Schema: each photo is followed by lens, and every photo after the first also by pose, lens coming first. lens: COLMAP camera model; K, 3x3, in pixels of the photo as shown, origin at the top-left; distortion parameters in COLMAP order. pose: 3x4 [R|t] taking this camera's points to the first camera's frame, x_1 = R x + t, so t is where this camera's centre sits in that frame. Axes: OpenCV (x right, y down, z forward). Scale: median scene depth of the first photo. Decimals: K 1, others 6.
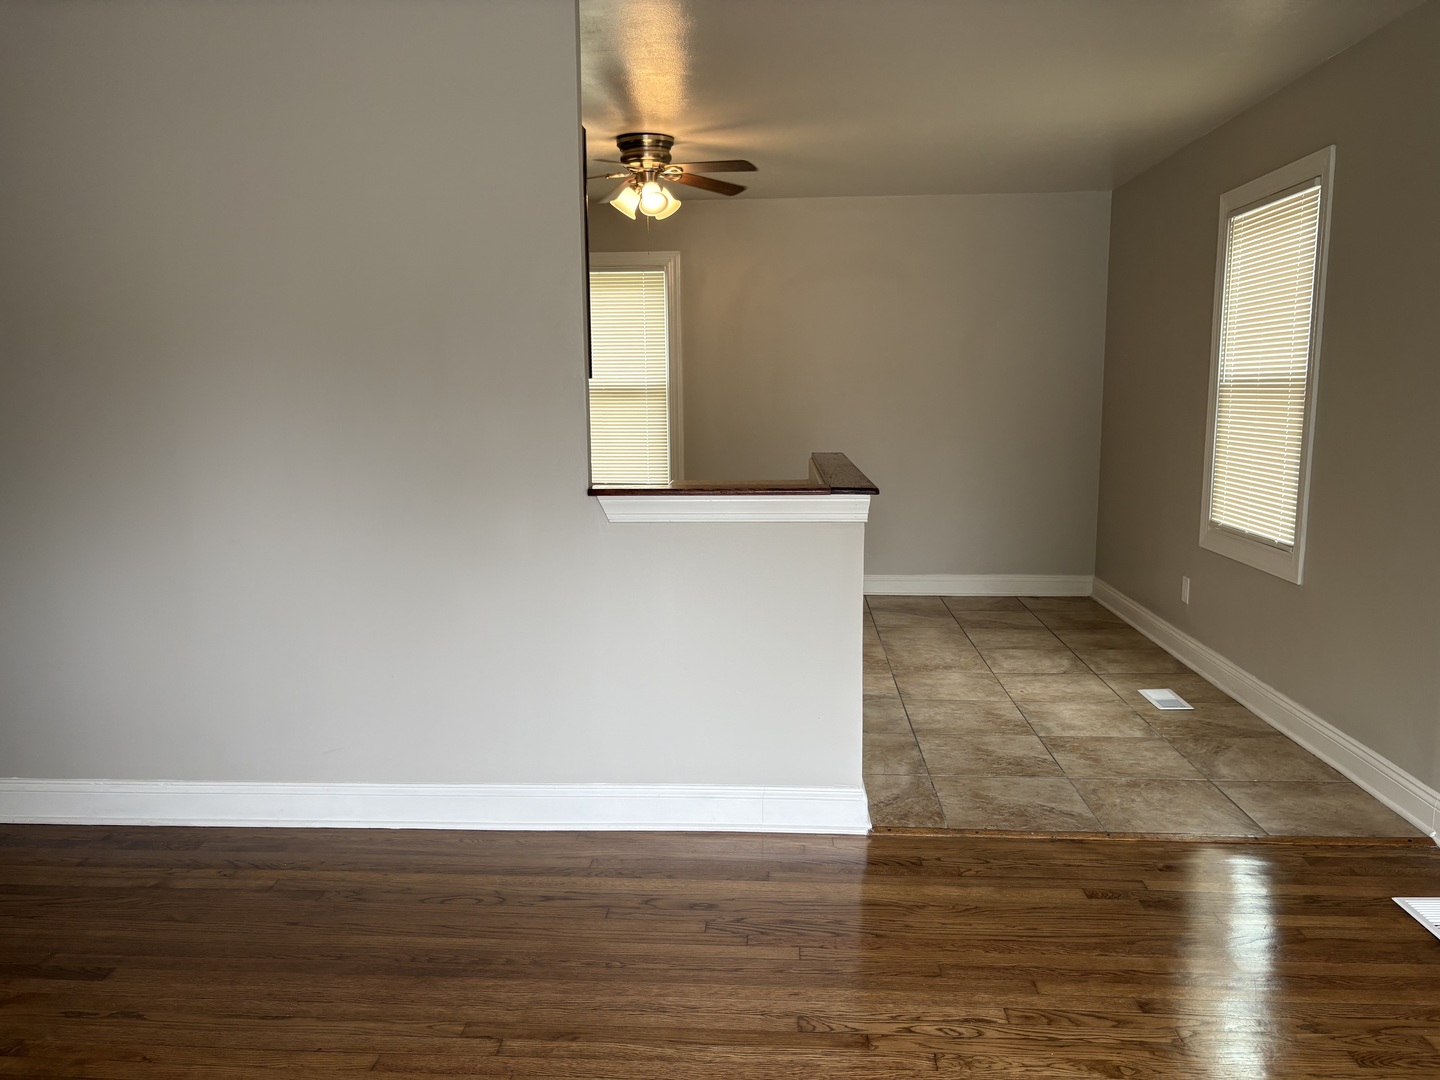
lens RADIAL K [[1098.6, 0, 716.1], [0, 1098.6, 542.0], [0, 0, 1]] dist [0.061042, -0.073455]
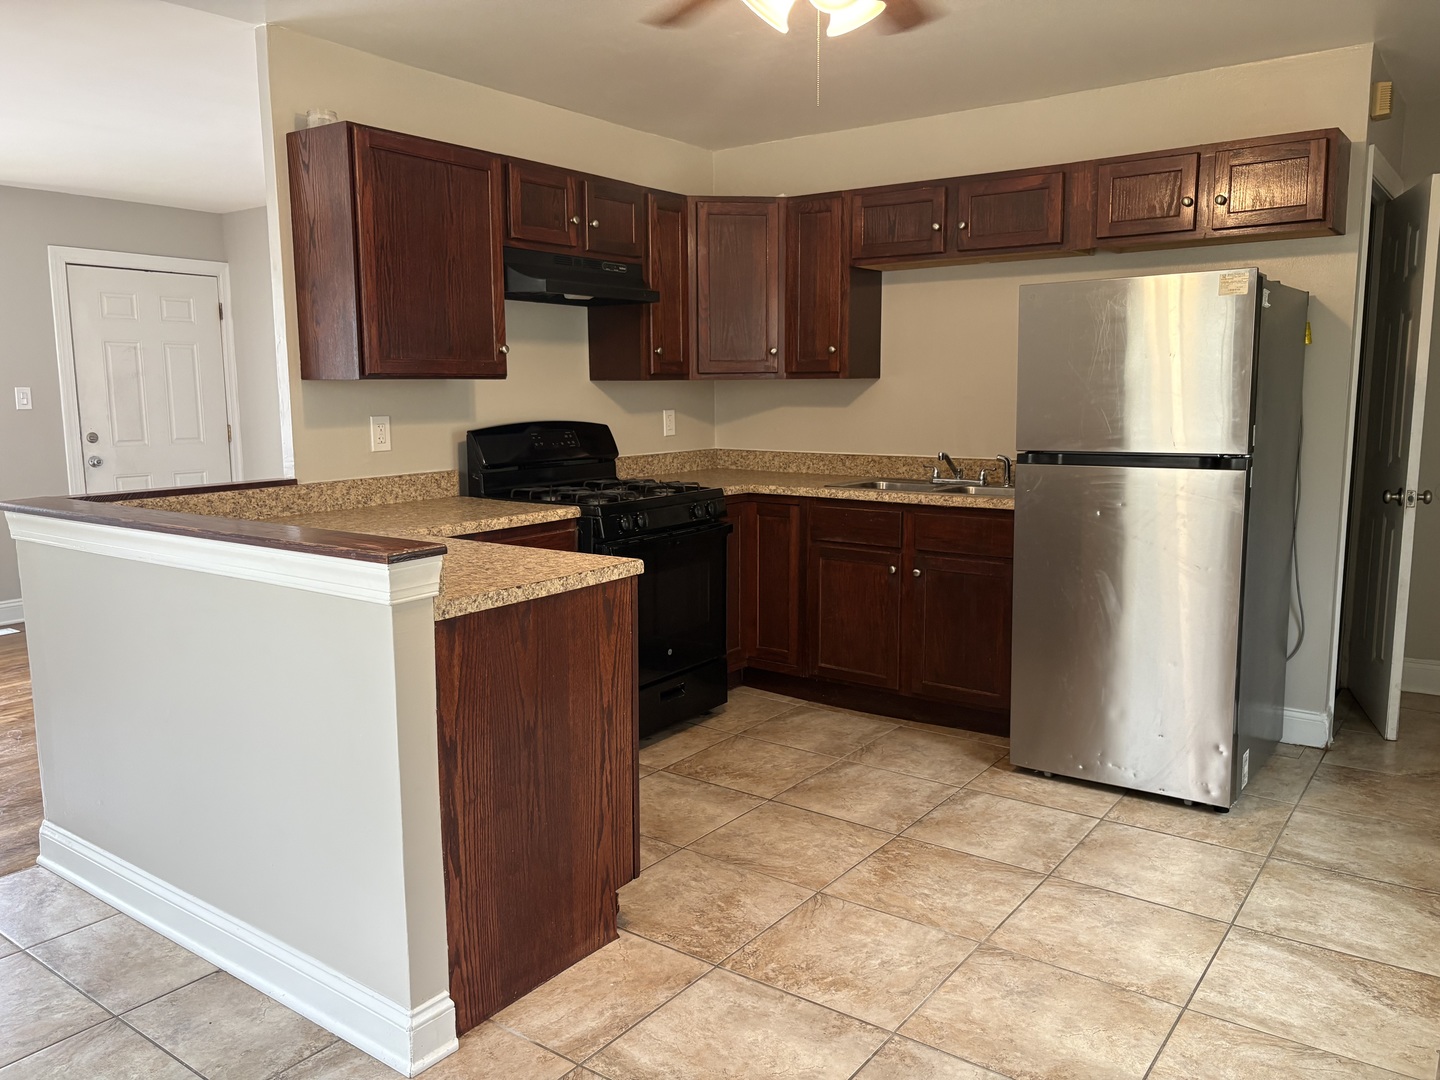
lens RADIAL K [[1090.6, 0, 716.1], [0, 1090.6, 538.4], [0, 0, 1]] dist [0.042040, -0.054117]
pose [[-0.538413, 0.136211, -0.831600, 0.565839], [-0.106685, 0.967891, 0.227607, -0.280461], [0.835901, 0.211265, -0.506593, 1.884659]]
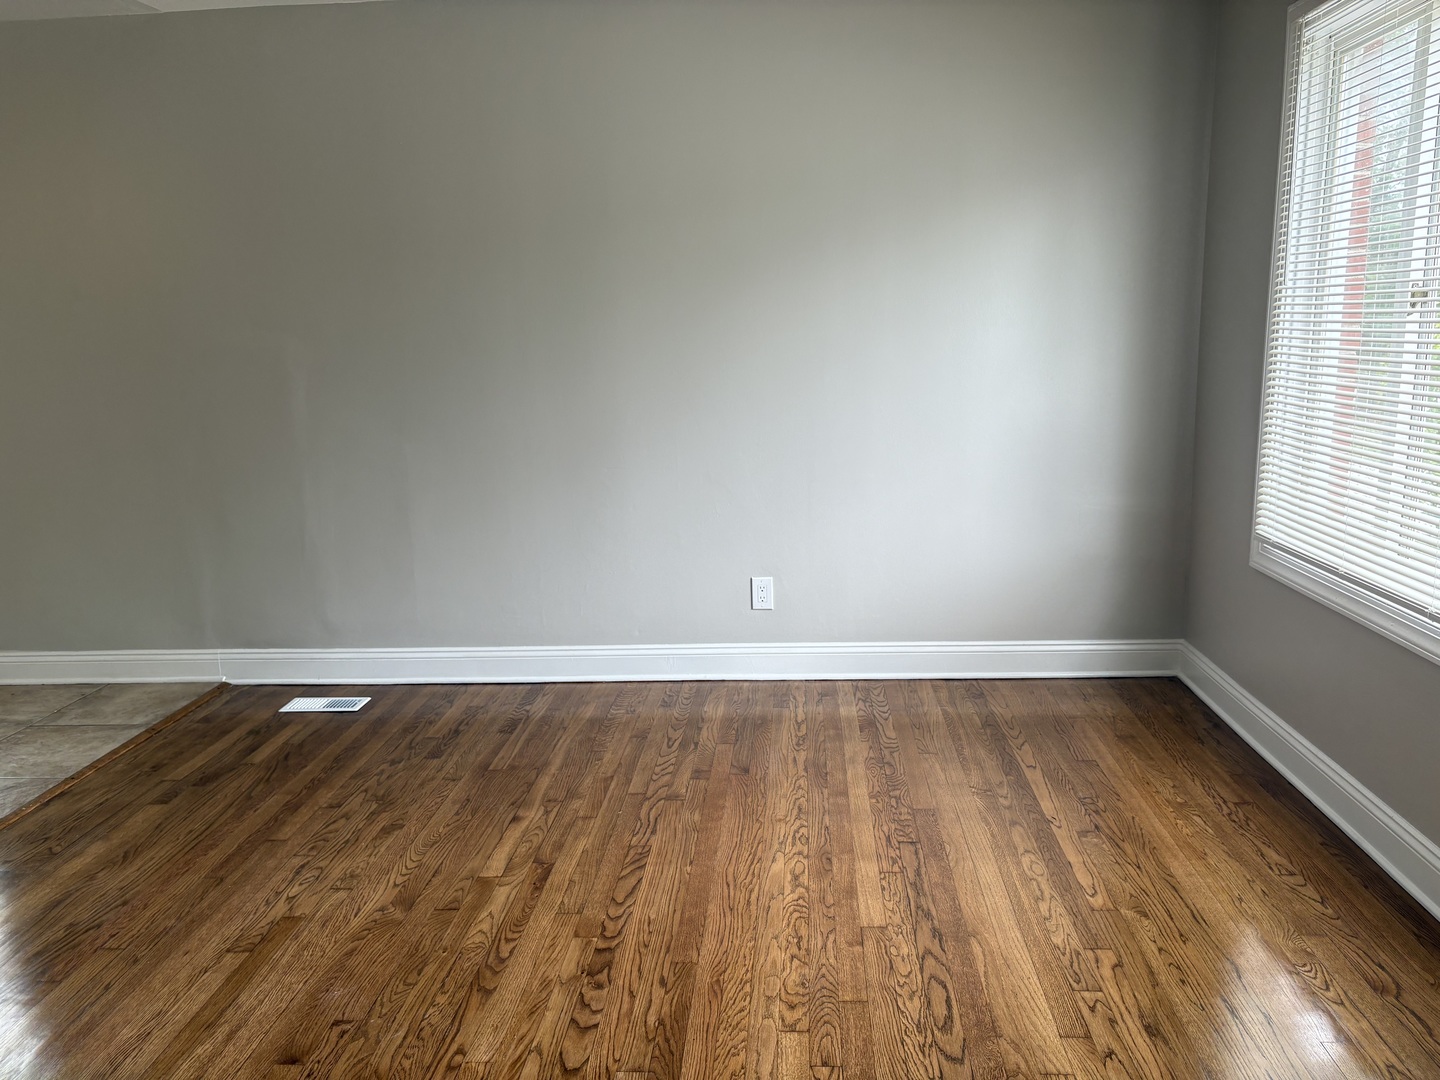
lens RADIAL K [[1104.7, 0, 720.0], [0, 1104.7, 540.0], [0, 0, 1]] dist [0.024409, -0.005297]
pose [[0.004620, -0.178148, 0.983993, -0.615898], [0.174188, 0.969103, 0.174635, -0.028291], [-0.984702, 0.170593, 0.035508, 0.320780]]
